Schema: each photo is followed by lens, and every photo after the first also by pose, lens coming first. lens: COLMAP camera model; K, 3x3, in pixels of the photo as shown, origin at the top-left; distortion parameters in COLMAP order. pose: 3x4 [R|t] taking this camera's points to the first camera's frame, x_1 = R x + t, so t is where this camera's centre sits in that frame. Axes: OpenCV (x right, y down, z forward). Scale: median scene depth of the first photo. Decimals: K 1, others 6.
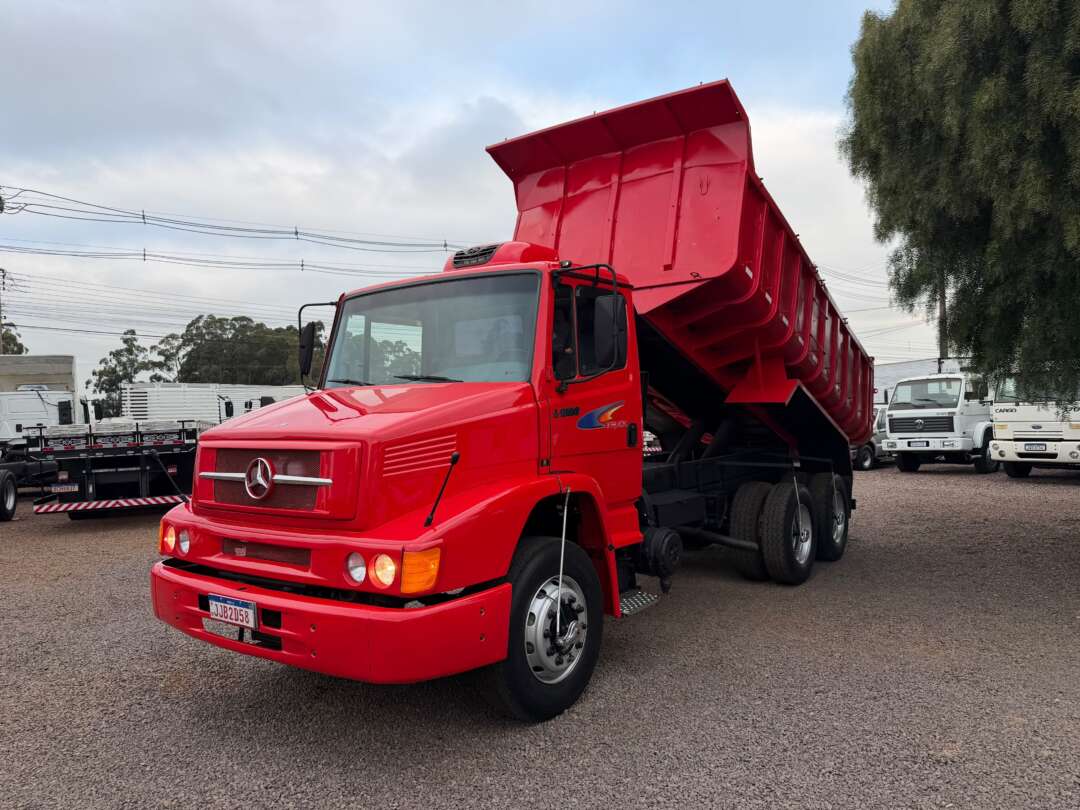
lens RADIAL K [[762.1, 0, 525.7], [0, 762.1, 429.6], [0, 0, 1]] dist [0.029394, -0.035219]
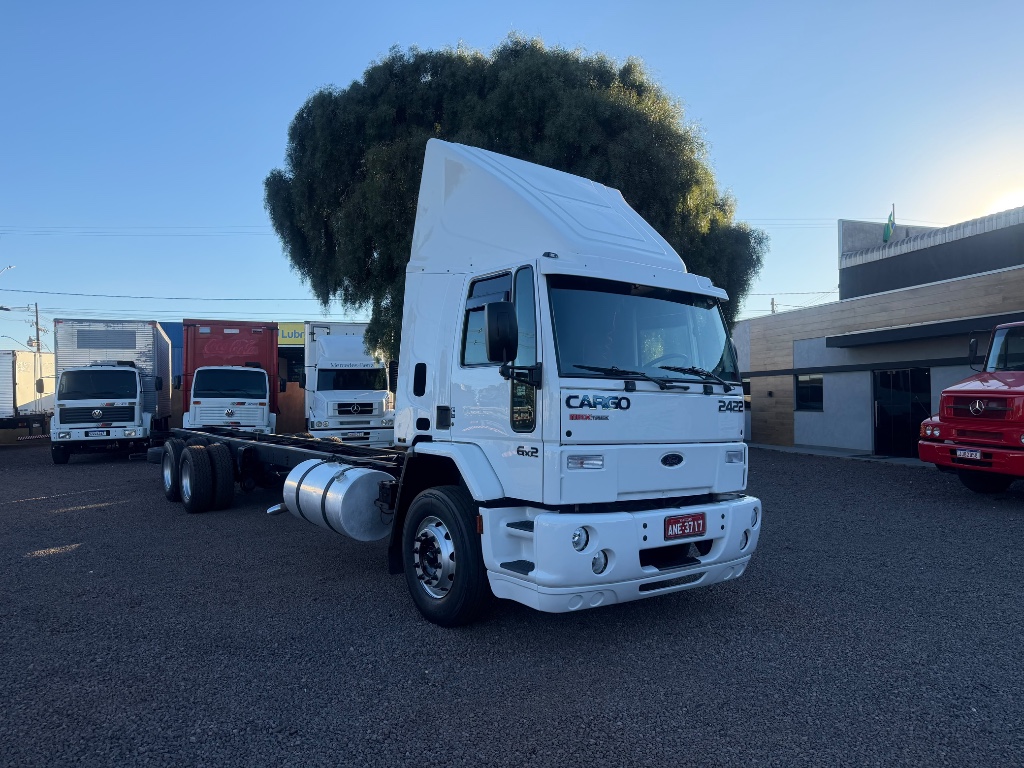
lens RADIAL K [[722.5, 0, 518.4], [0, 722.5, 385.4], [0, 0, 1]] dist [0.029394, -0.035219]
pose [[0.239584, 0.037627, 0.970146, -0.356738], [0.017690, 0.998914, -0.043112, 0.007290], [-0.970715, 0.027491, 0.238658, 0.241224]]
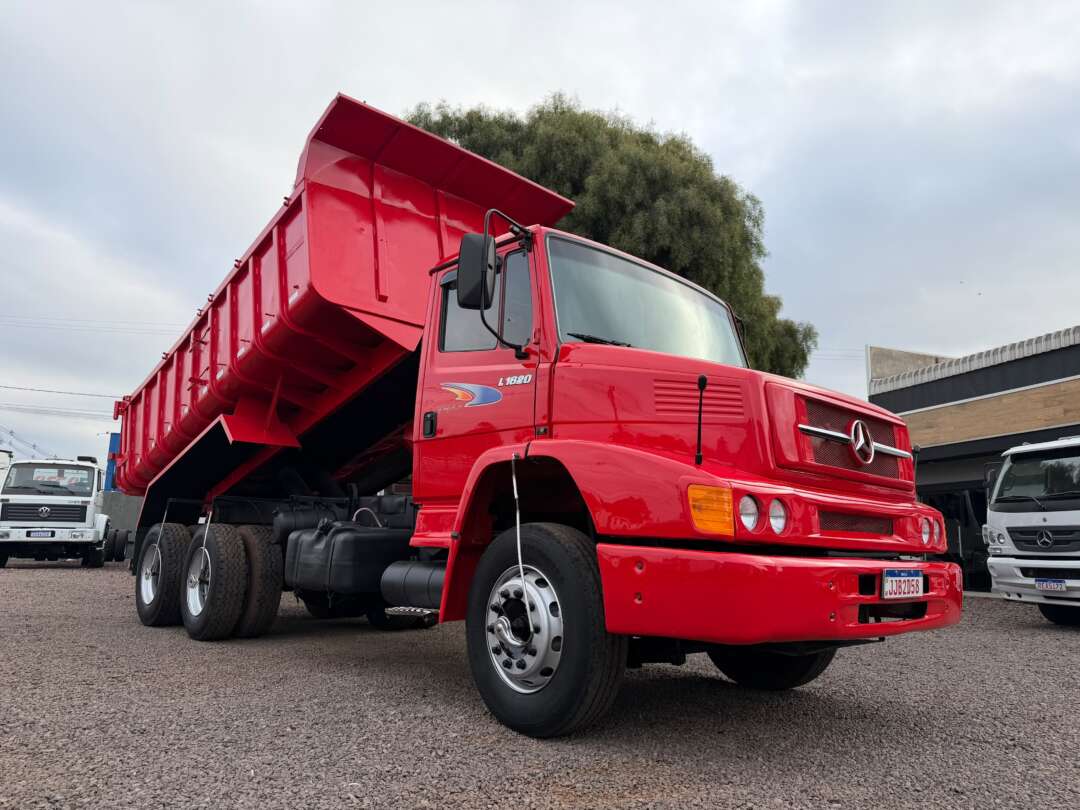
lens RADIAL K [[762.1, 0, 541.1], [0, 762.1, 405.3], [0, 0, 1]] dist [0.029394, -0.035219]
pose [[0.201730, 0.202764, 0.958223, -0.305311], [-0.018338, 0.978947, -0.203289, 0.049646], [-0.979270, 0.023437, 0.201201, 0.274679]]
